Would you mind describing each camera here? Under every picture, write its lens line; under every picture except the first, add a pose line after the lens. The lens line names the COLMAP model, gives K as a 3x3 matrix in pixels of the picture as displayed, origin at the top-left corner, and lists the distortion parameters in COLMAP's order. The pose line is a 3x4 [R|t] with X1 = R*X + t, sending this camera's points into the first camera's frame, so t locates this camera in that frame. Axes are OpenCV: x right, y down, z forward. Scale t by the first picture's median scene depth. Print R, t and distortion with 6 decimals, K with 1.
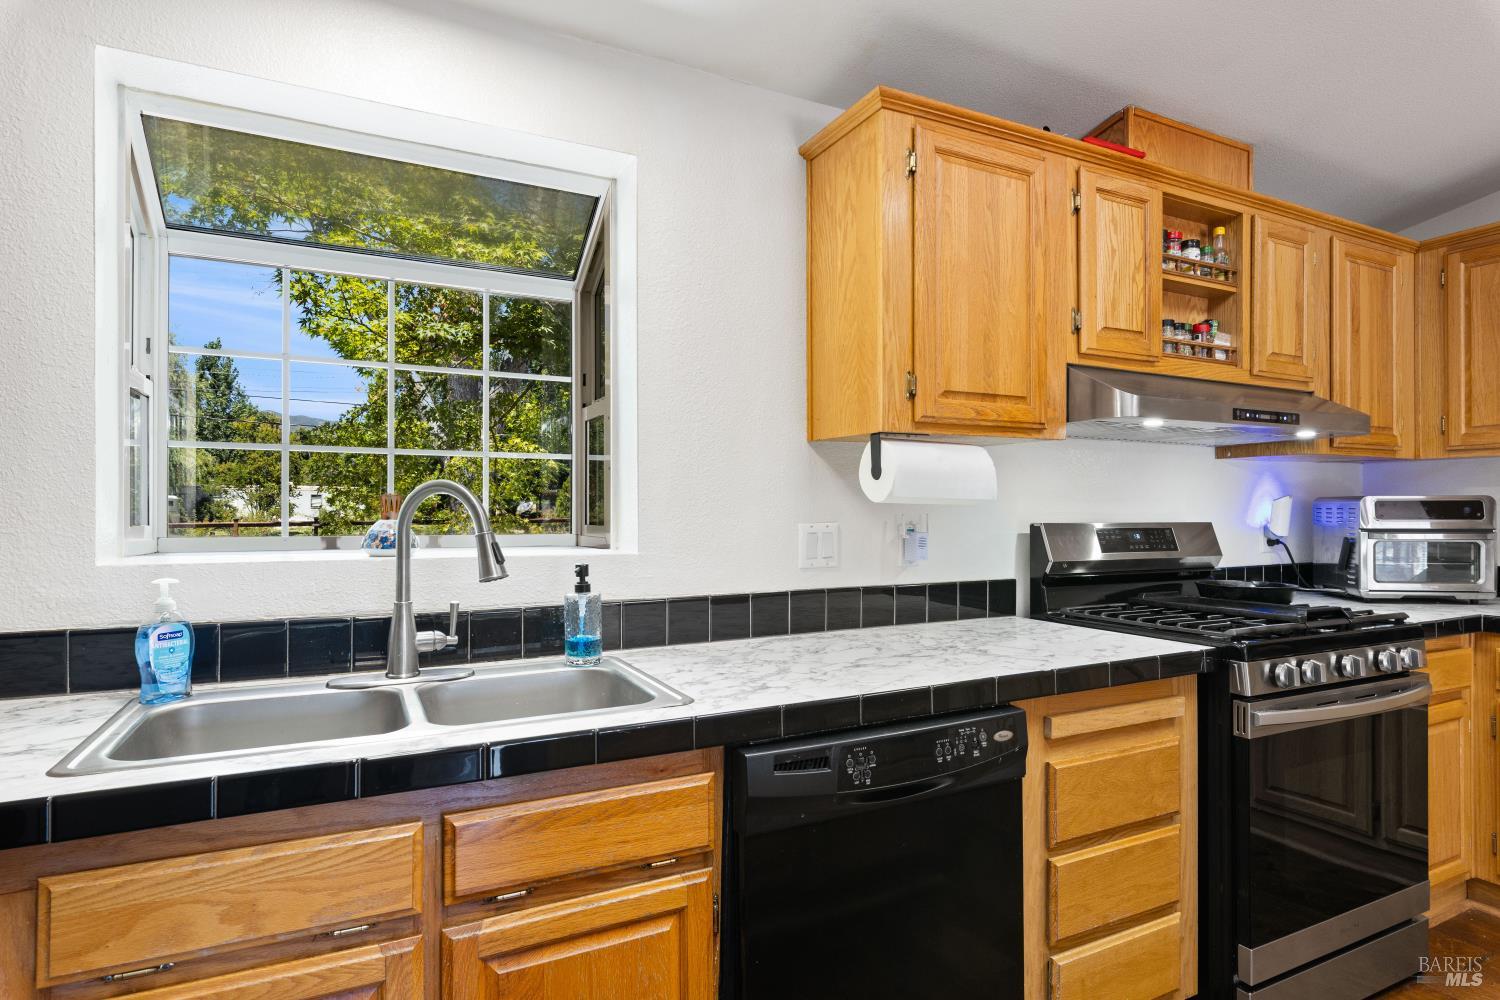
lens RADIAL K [[801.7, 0, 751.8], [0, 801.7, 499.4], [0, 0, 1]] dist [-0.019910, -0.000471]
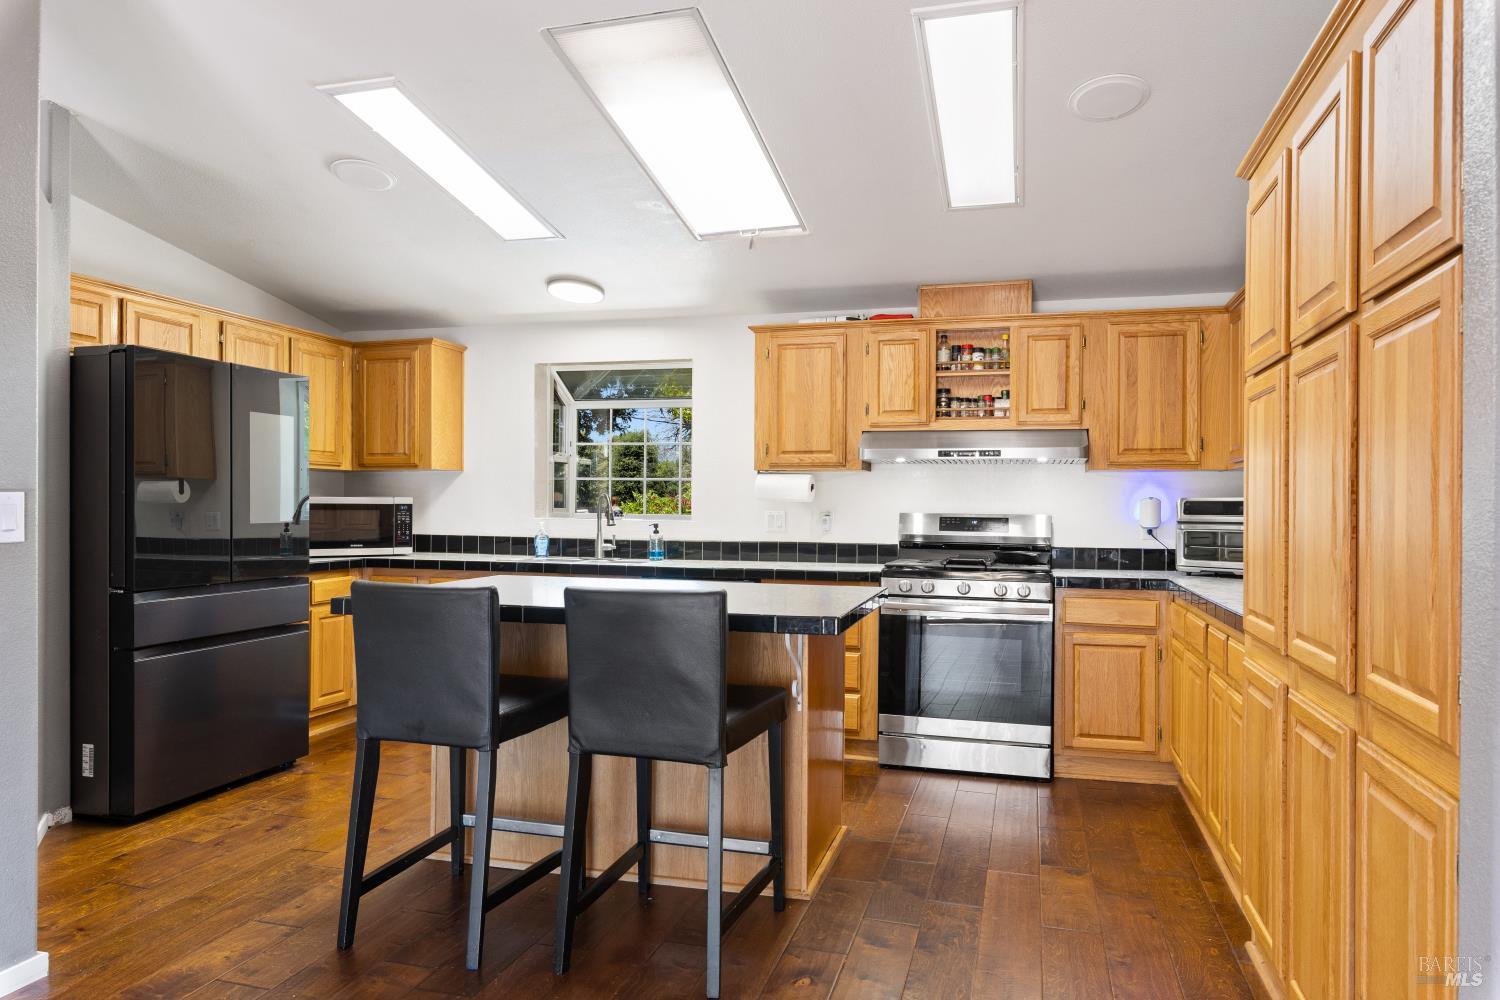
lens RADIAL K [[995.4, 0, 747.6], [0, 995.4, 502.1], [0, 0, 1]] dist [0.001226, 0.000120]
pose [[0.739070, 0.001875, -0.673626, 1.936326], [-0.005715, 0.999978, -0.003487, 0.017304], [0.673605, 0.006427, 0.739064, -1.072436]]
